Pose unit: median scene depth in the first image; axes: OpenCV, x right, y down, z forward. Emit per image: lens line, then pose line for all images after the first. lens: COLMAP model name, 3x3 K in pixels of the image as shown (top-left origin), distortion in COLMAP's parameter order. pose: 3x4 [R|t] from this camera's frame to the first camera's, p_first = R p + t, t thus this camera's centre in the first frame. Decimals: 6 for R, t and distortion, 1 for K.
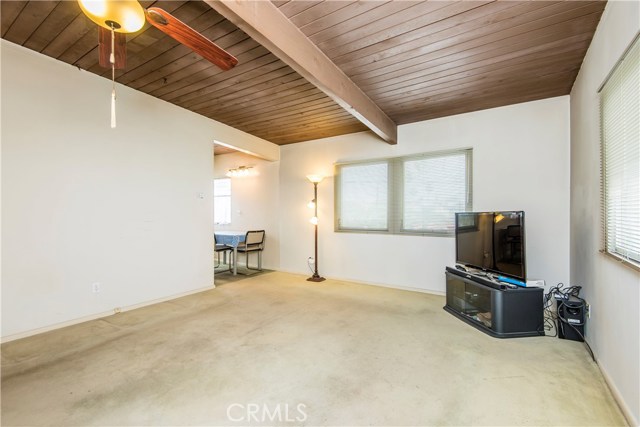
lens RADIAL K [[285.8, 0, 320.0], [0, 285.8, 213.5], [0, 0, 1]] dist [0.012283, -0.011058]
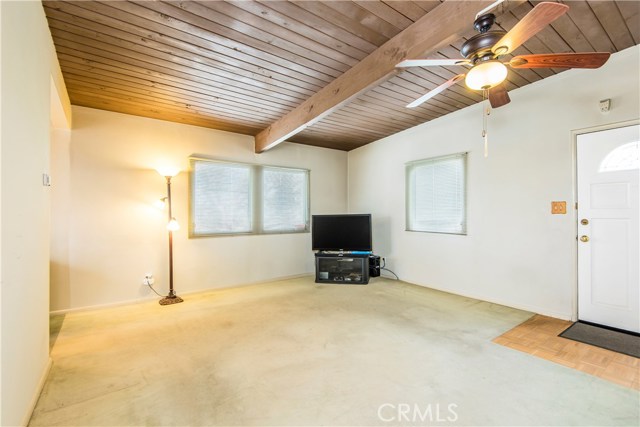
lens RADIAL K [[293.2, 0, 333.6], [0, 293.2, 215.8], [0, 0, 1]] dist [0.001067, -0.000042]
pose [[0.325573, -0.004361, 0.945507, -0.700630], [0.010373, 0.999946, 0.001041, 0.000870], [-0.945460, 0.009469, 0.325601, 0.360452]]
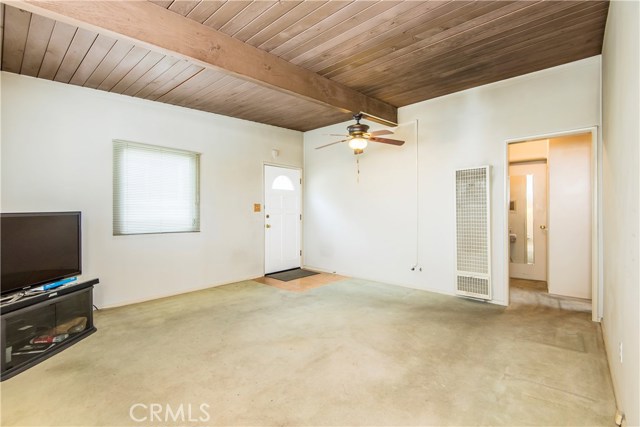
lens RADIAL K [[285.8, 0, 320.0], [0, 285.8, 213.5], [0, 0, 1]] dist [0.012283, -0.011058]
pose [[-0.991917, 0.005535, 0.126767, -0.207841], [0.007231, 0.999890, 0.012918, -0.003110], [-0.126681, 0.013731, -0.991848, 1.160753]]
